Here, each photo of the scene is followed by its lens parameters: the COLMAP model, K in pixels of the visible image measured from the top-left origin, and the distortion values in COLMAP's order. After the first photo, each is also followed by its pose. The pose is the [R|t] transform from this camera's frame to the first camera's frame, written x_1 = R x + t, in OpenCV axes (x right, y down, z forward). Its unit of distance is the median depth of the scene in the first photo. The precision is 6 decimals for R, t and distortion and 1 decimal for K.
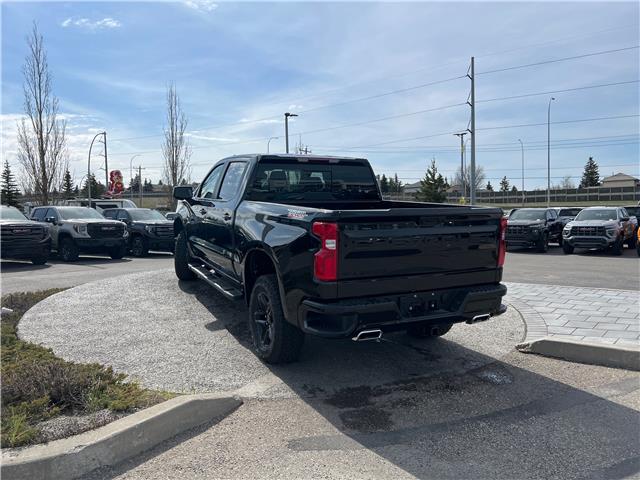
lens RADIAL K [[507.1, 0, 320.0], [0, 507.1, 240.0], [0, 0, 1]] dist [0.043765, -0.002342]
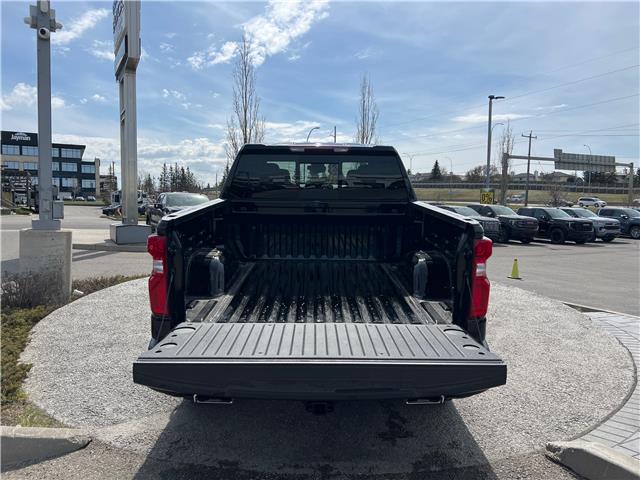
lens RADIAL K [[500.4, 0, 324.9], [0, 500.4, 241.5], [0, 0, 1]] dist [0.043094, -0.050715]
pose [[0.895644, 0.066309, -0.439802, 0.402886], [-0.056151, 0.997770, 0.036084, -0.047756], [0.441214, -0.007623, 0.897370, 0.335503]]
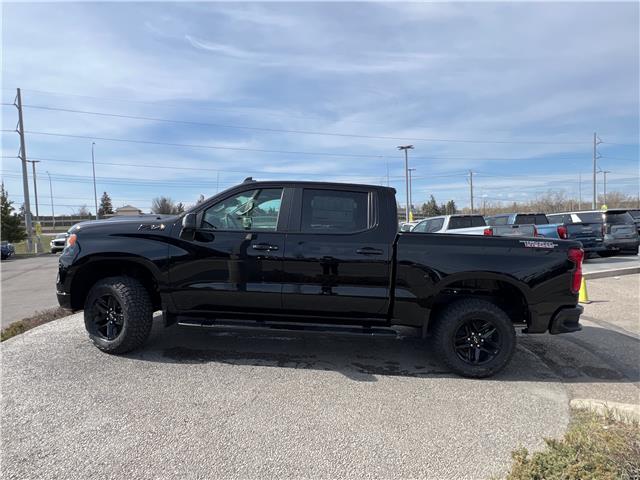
lens RADIAL K [[402.2, 0, 320.0], [0, 402.2, 240.0], [0, 0, 1]] dist [-0.086562, -0.000226]
pose [[0.457100, -0.017326, 0.889247, -0.837605], [0.054977, 0.998449, -0.008806, -0.035054], [-0.887715, 0.052913, 0.457343, 0.836190]]
